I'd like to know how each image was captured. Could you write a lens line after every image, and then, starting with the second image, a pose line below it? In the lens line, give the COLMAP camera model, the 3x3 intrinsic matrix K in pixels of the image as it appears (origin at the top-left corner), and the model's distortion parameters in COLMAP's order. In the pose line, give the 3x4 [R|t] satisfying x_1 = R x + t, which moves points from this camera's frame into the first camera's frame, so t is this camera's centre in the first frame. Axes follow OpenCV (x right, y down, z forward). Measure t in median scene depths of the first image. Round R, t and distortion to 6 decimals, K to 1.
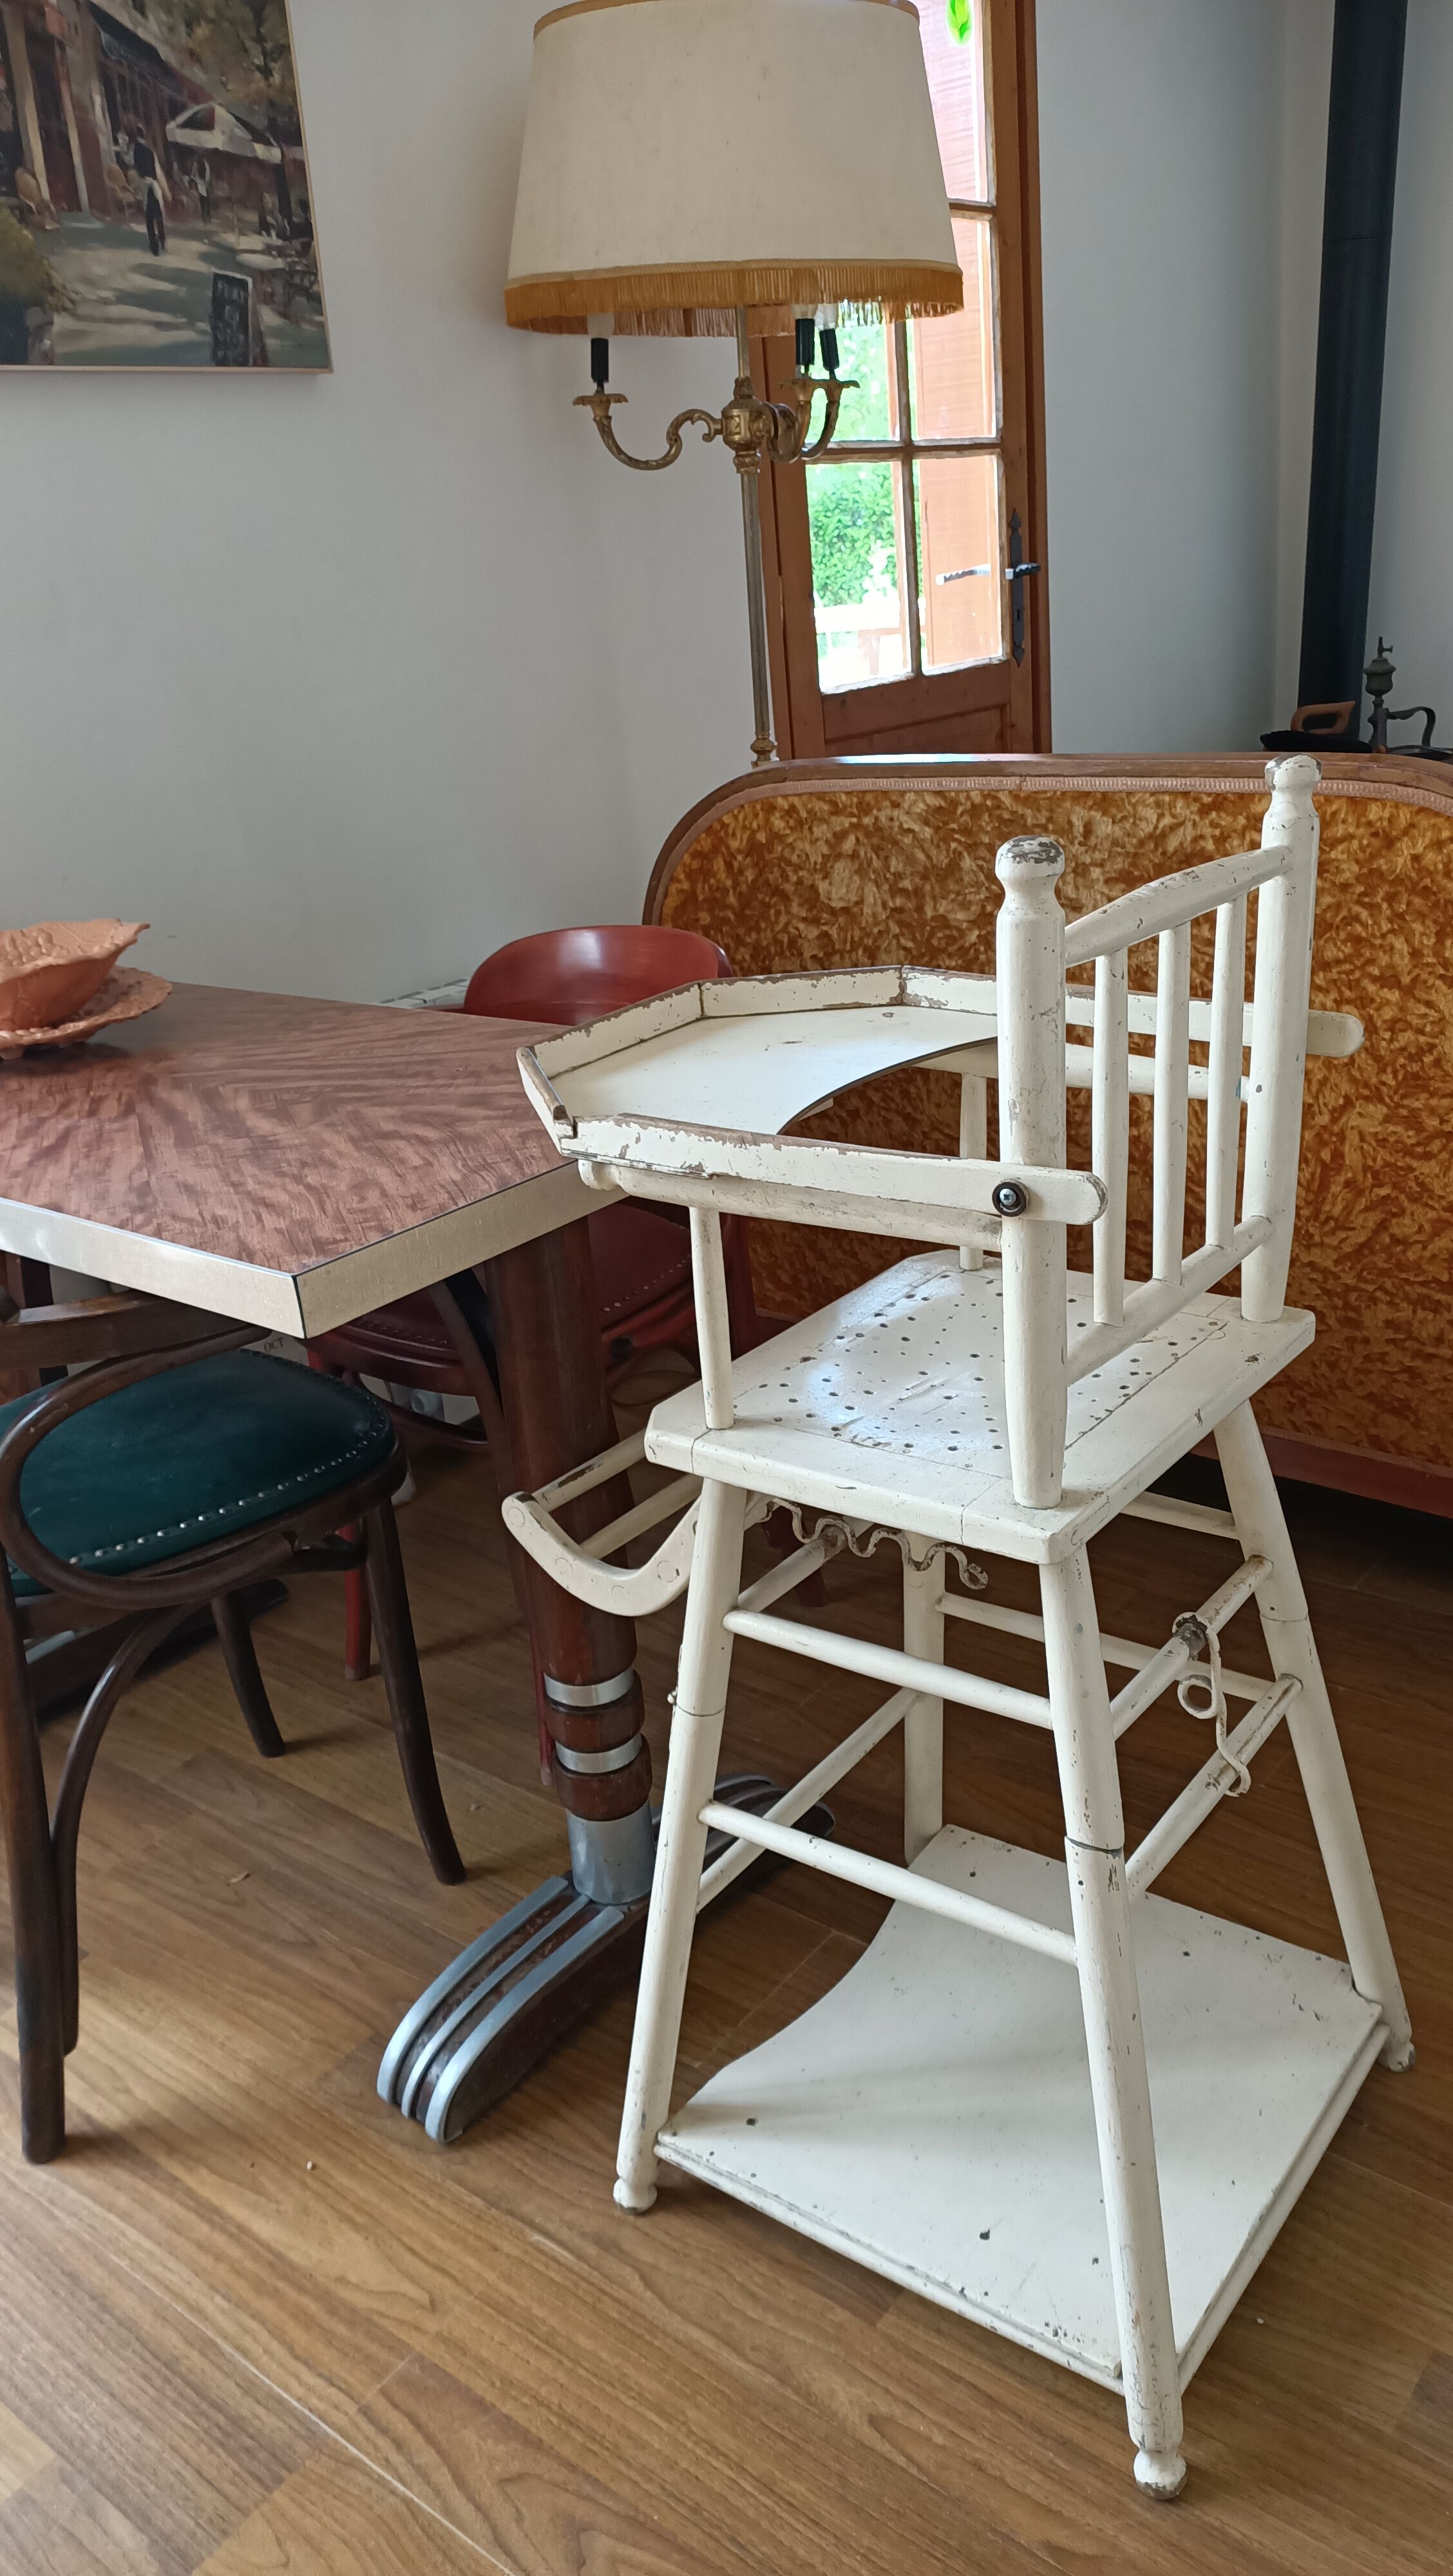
lens RADIAL K [[1929.2, 0, 735.8], [0, 1929.2, 1279.5], [0, 0, 1]] dist [0.048915, -0.061018]
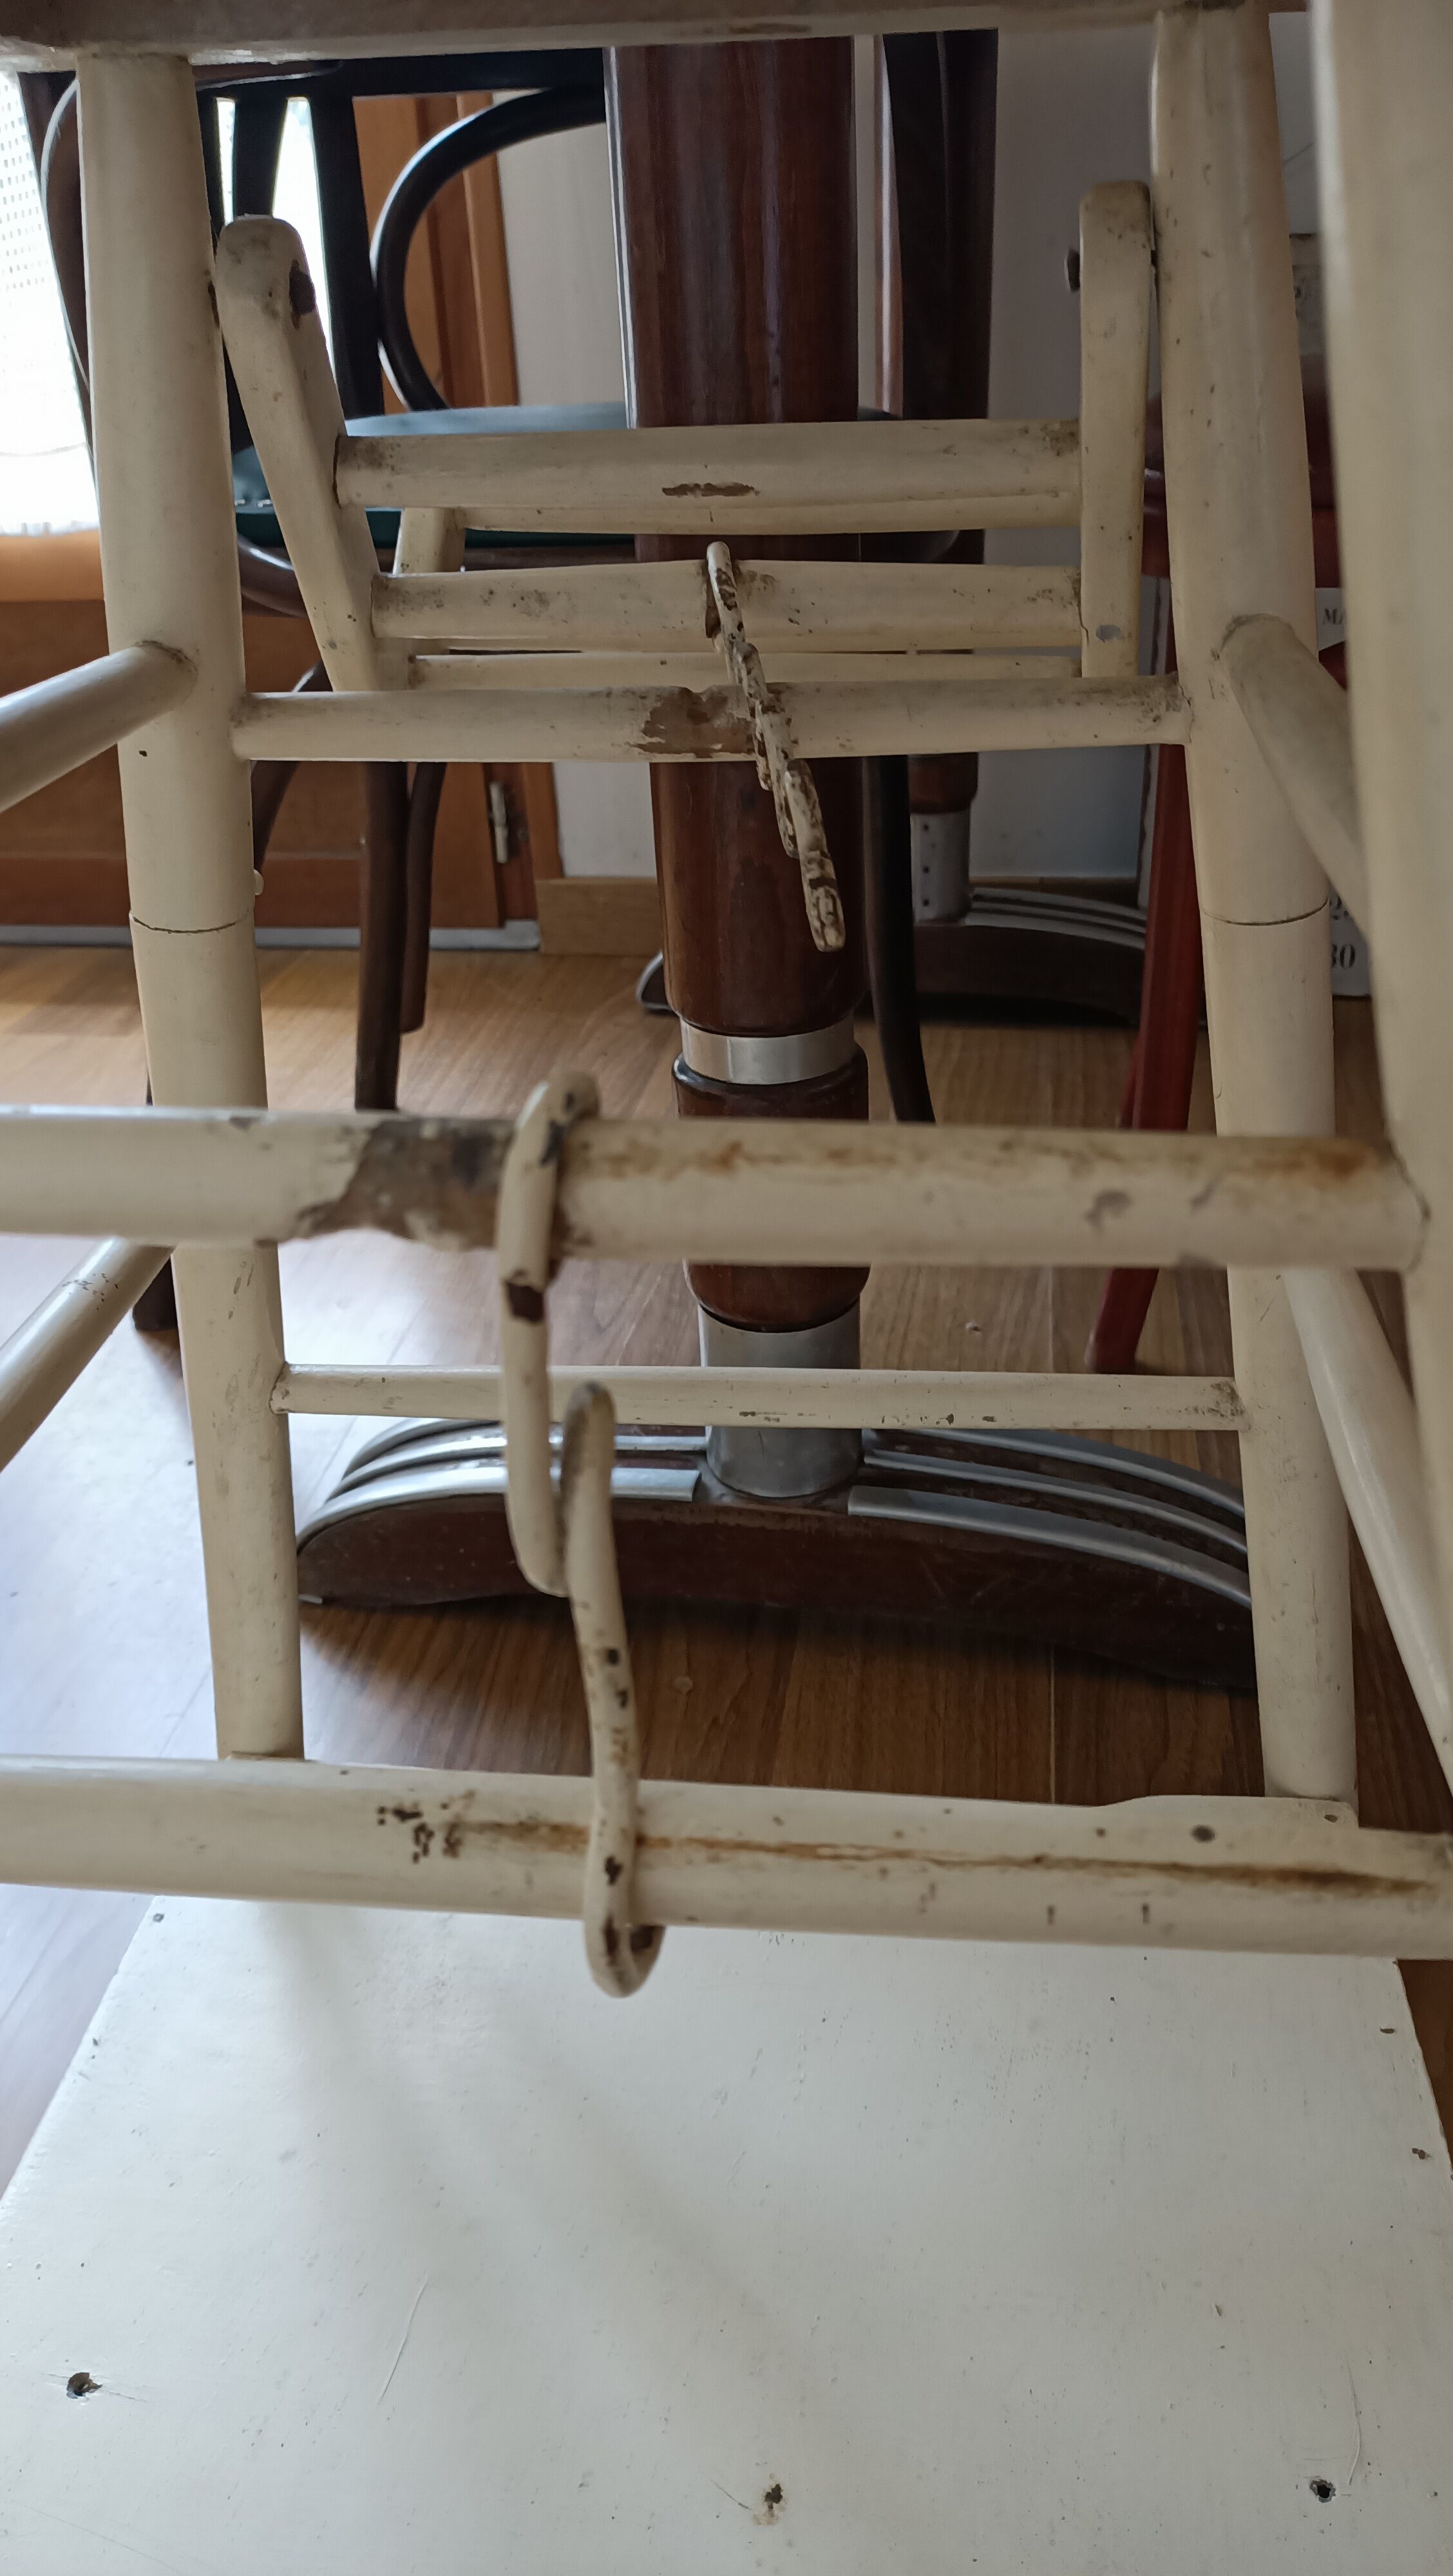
lens RADIAL K [[1929.2, 0, 717.7], [0, 1929.2, 1299.2], [0, 0, 1]] dist [0.048915, -0.061018]
pose [[0.500550, 0.465195, -0.730098, 0.258262], [-0.305255, 0.884029, 0.353994, 0.077375], [0.810104, 0.045674, 0.584504, 0.585246]]
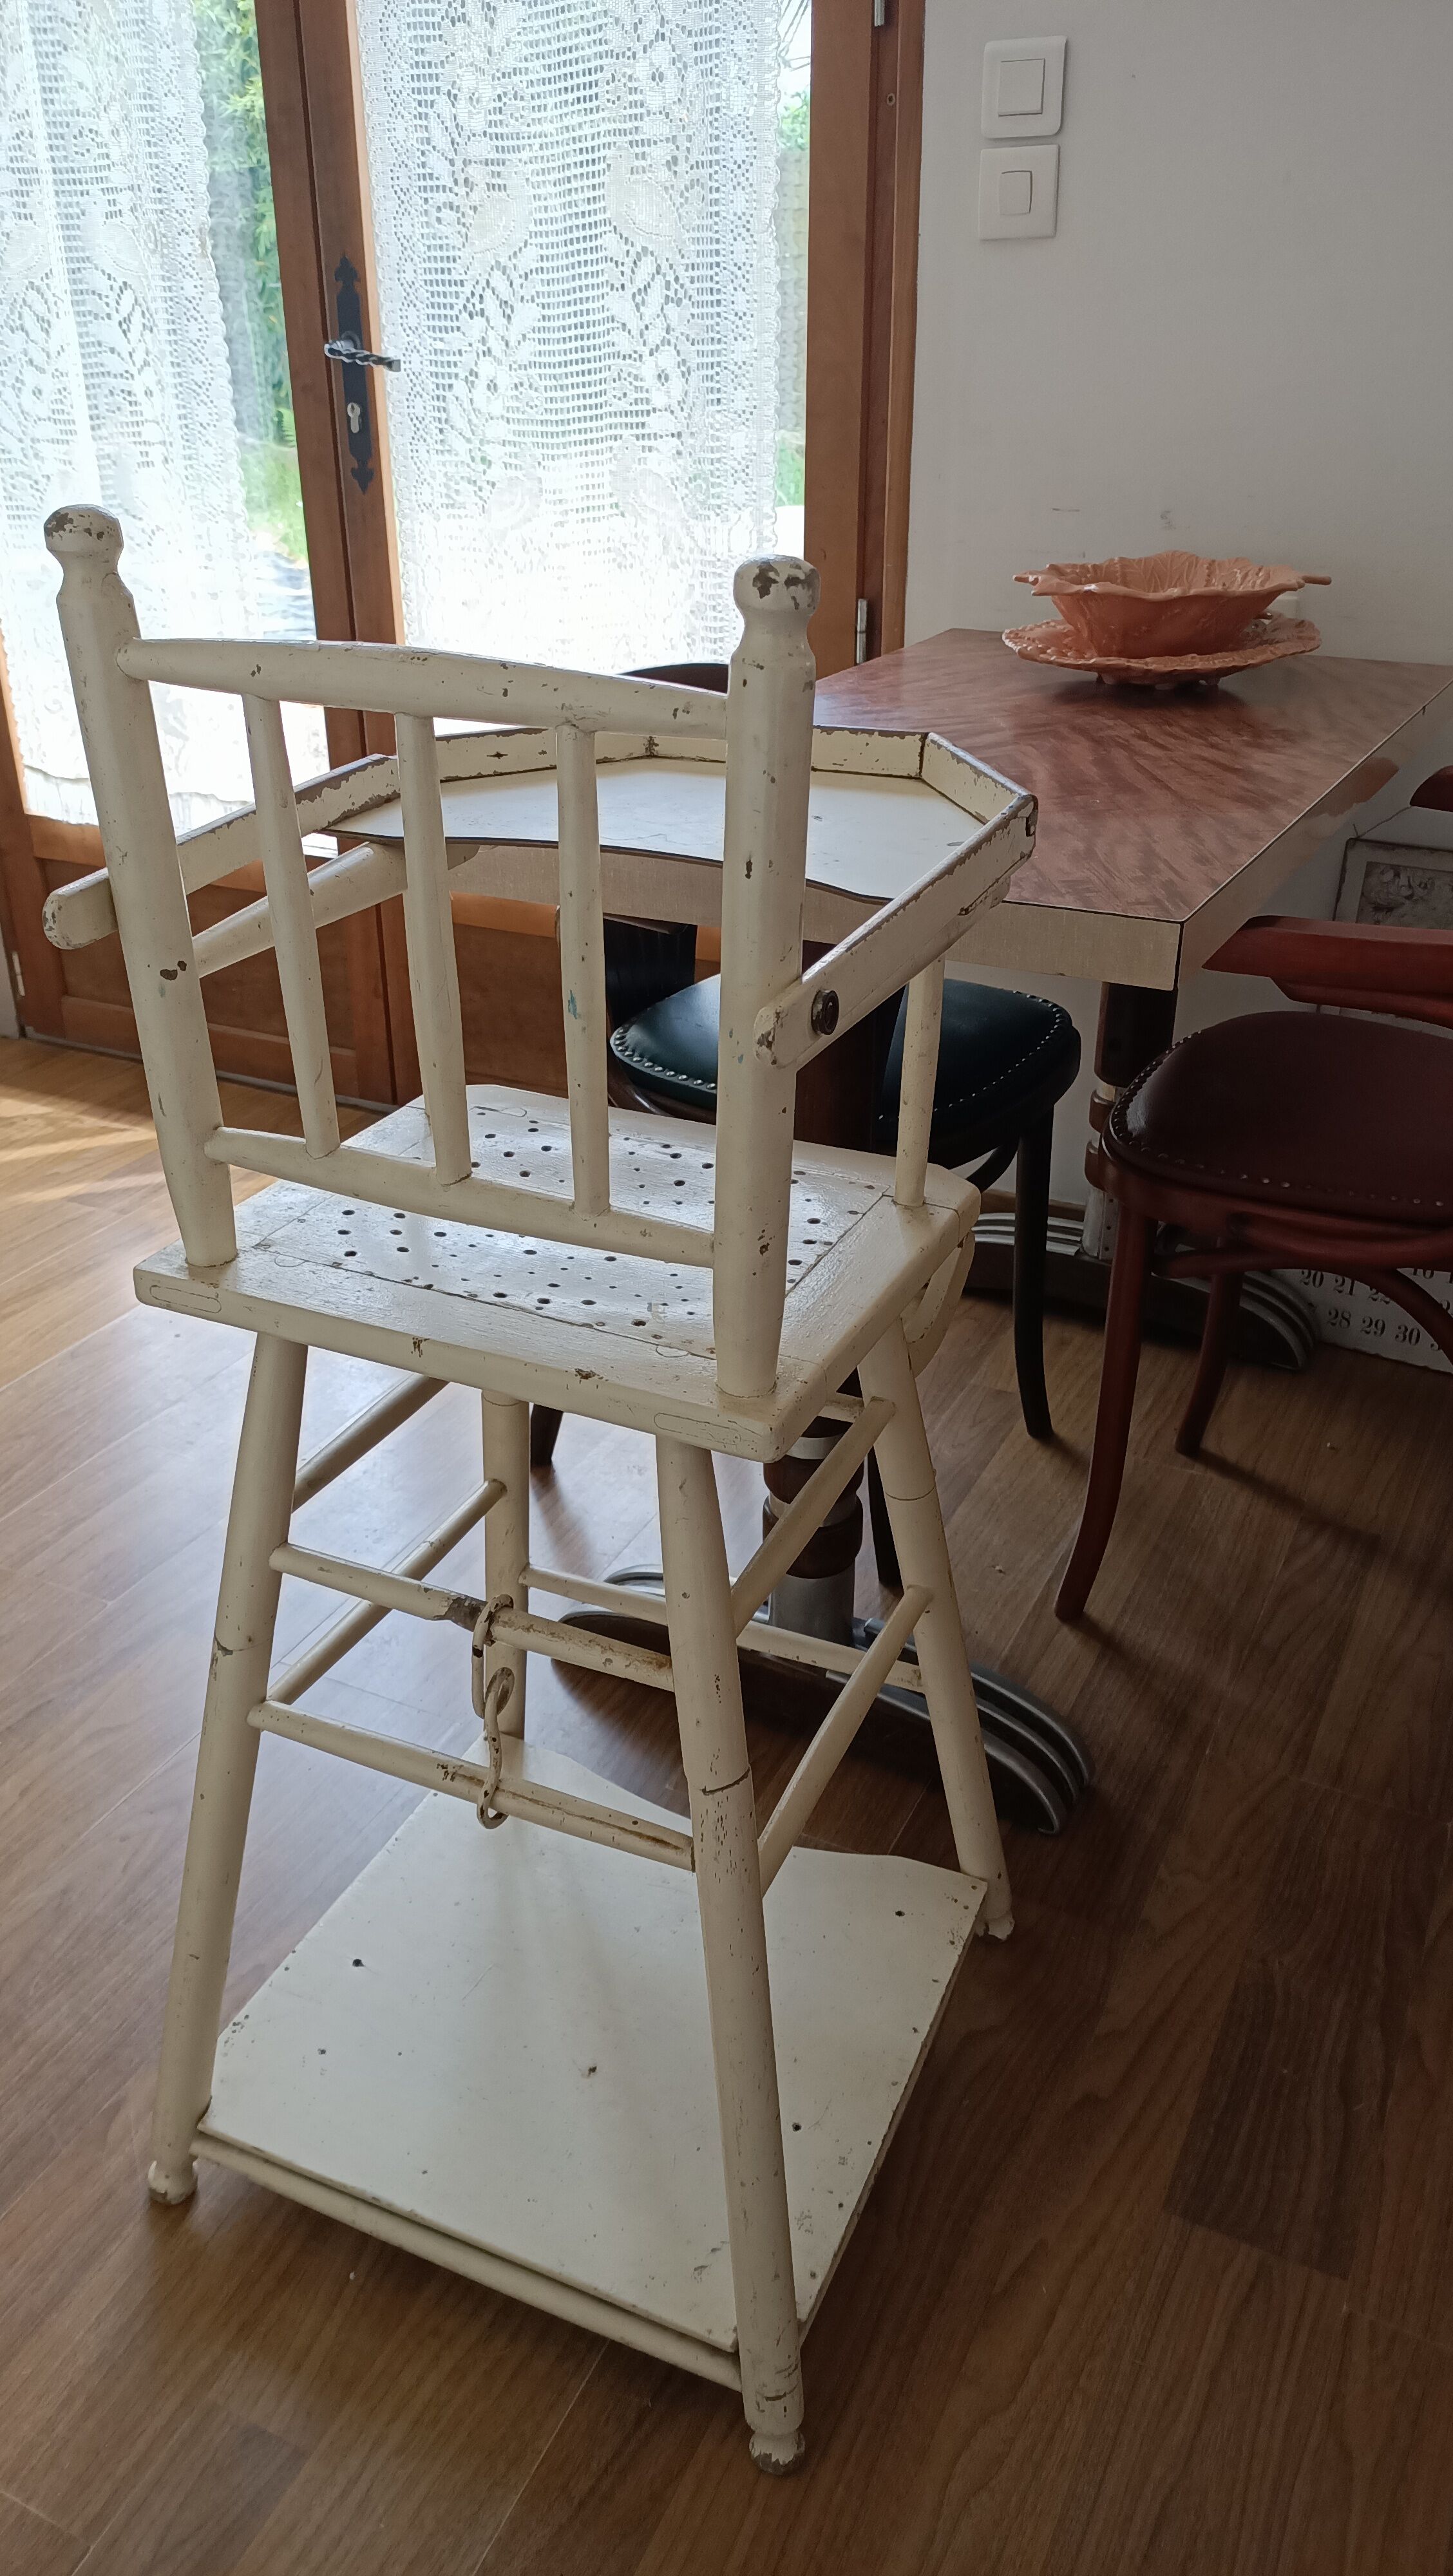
lens RADIAL K [[1929.2, 0, 724.2], [0, 1929.2, 1291.0], [0, 0, 1]] dist [0.048915, -0.061018]
pose [[0.210987, 0.520880, -0.827145, 0.557735], [-0.358959, 0.828359, 0.430082, -0.205263], [0.909194, 0.206169, 0.361747, 0.499378]]
